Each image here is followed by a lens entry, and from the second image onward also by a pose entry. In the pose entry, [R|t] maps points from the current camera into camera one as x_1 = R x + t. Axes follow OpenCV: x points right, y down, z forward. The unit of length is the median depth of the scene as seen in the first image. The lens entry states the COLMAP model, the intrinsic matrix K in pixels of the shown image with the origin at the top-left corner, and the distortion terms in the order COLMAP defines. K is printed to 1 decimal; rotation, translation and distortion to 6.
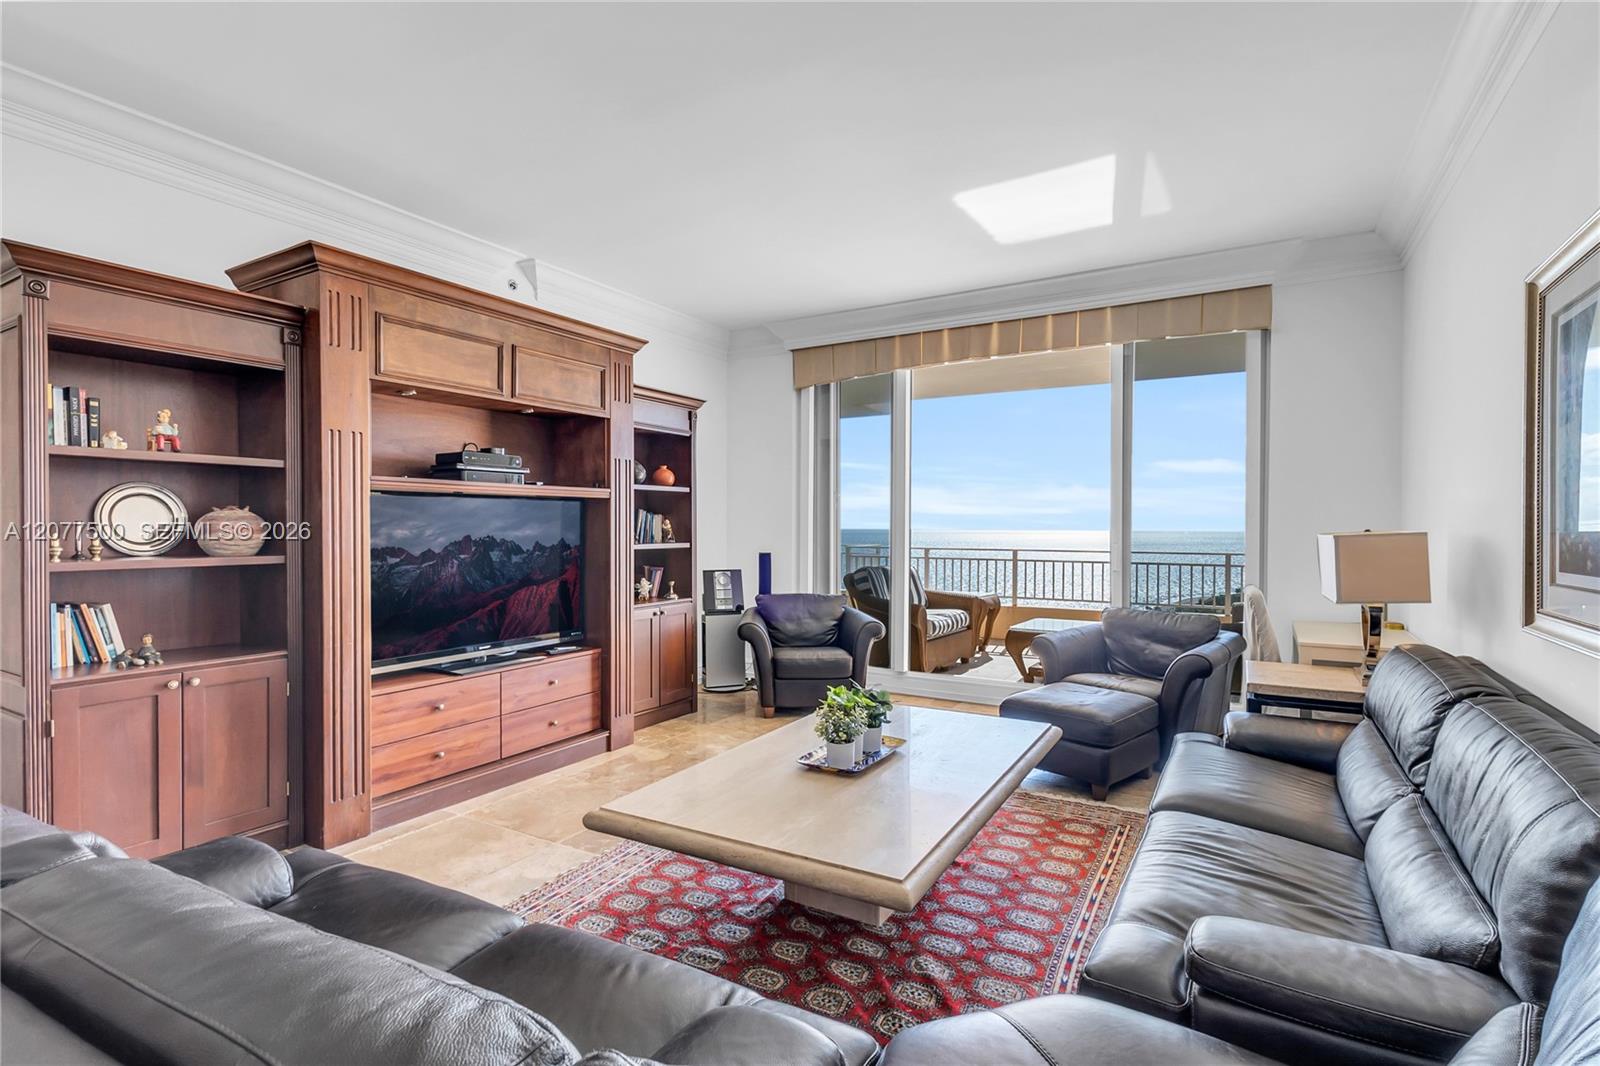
lens RADIAL K [[775.4, 0, 799.5], [0, 775.4, 532.6], [0, 0, 1]] dist [0.005594, 0.001756]
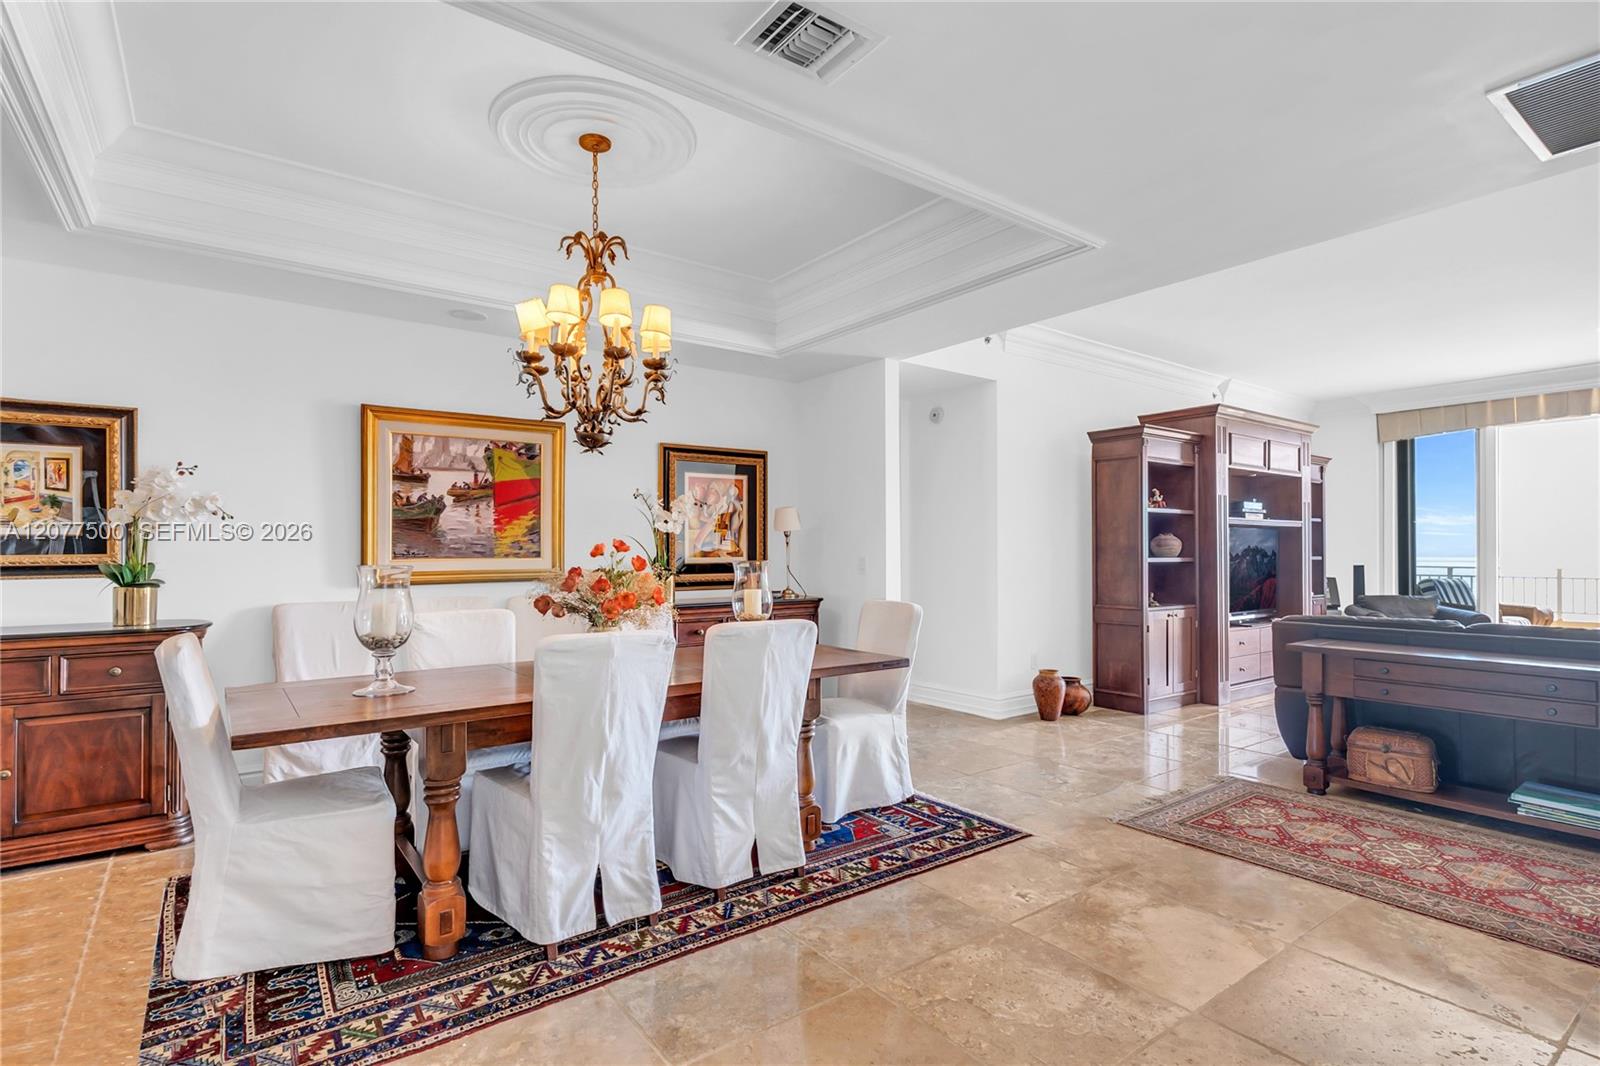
lens RADIAL K [[775.4, 0, 800.5], [0, 775.4, 532.8], [0, 0, 1]] dist [0.005594, 0.001756]
pose [[0.925638, 0.009958, -0.378280, -0.494934], [-0.017073, 0.999735, -0.015459, 0.007418], [0.378026, 0.020768, 0.925562, -0.724099]]
